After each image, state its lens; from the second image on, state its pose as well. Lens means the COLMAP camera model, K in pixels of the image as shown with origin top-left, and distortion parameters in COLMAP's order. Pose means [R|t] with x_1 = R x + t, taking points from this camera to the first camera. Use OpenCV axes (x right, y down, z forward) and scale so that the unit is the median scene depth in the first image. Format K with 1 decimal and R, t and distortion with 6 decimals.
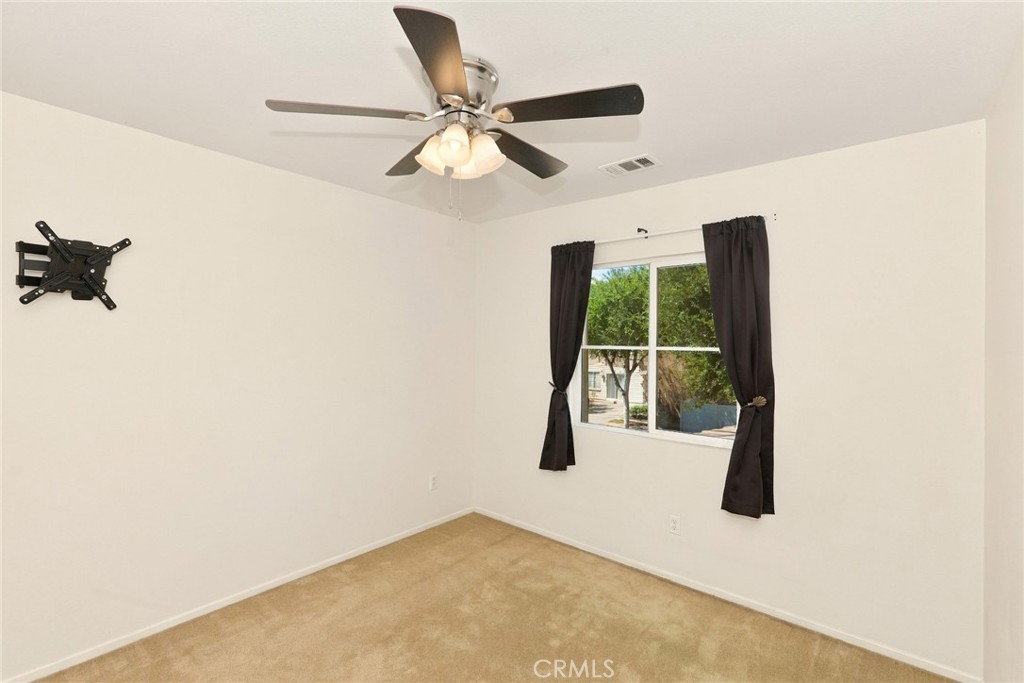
lens RADIAL K [[467.7, 0, 510.8], [0, 467.7, 337.1], [0, 0, 1]] dist [-0.001322, 0.000067]
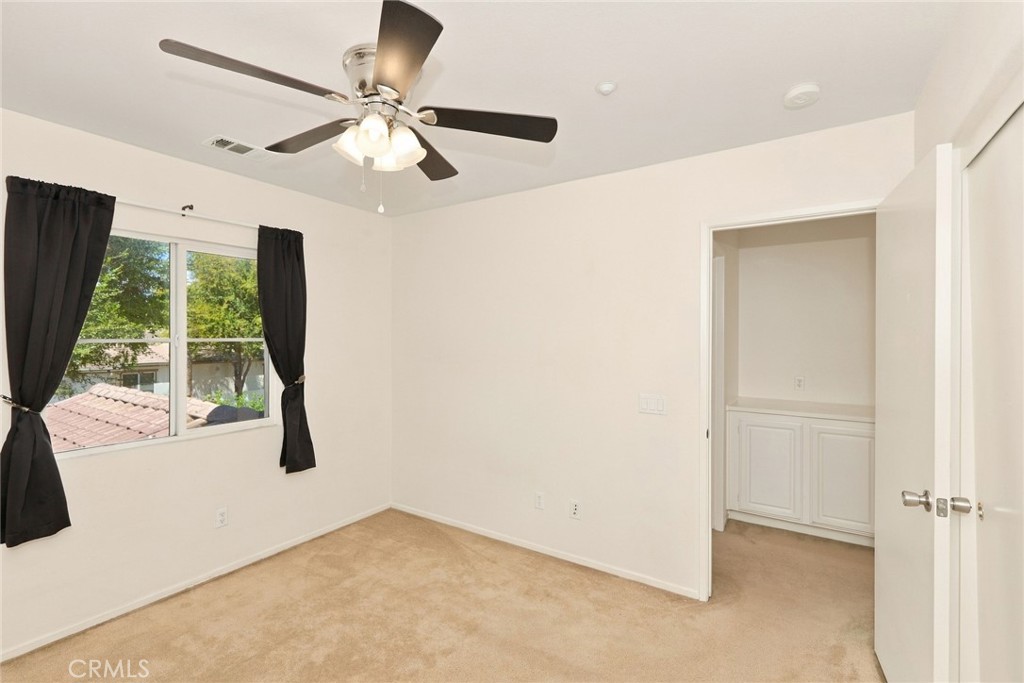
lens RADIAL K [[467.7, 0, 510.8], [0, 467.7, 337.1], [0, 0, 1]] dist [-0.001322, 0.000067]
pose [[-0.123829, -0.009449, 0.992259, -0.780200], [0.002458, 0.999949, 0.009829, 0.012537], [-0.992301, 0.003656, -0.123799, 0.569499]]
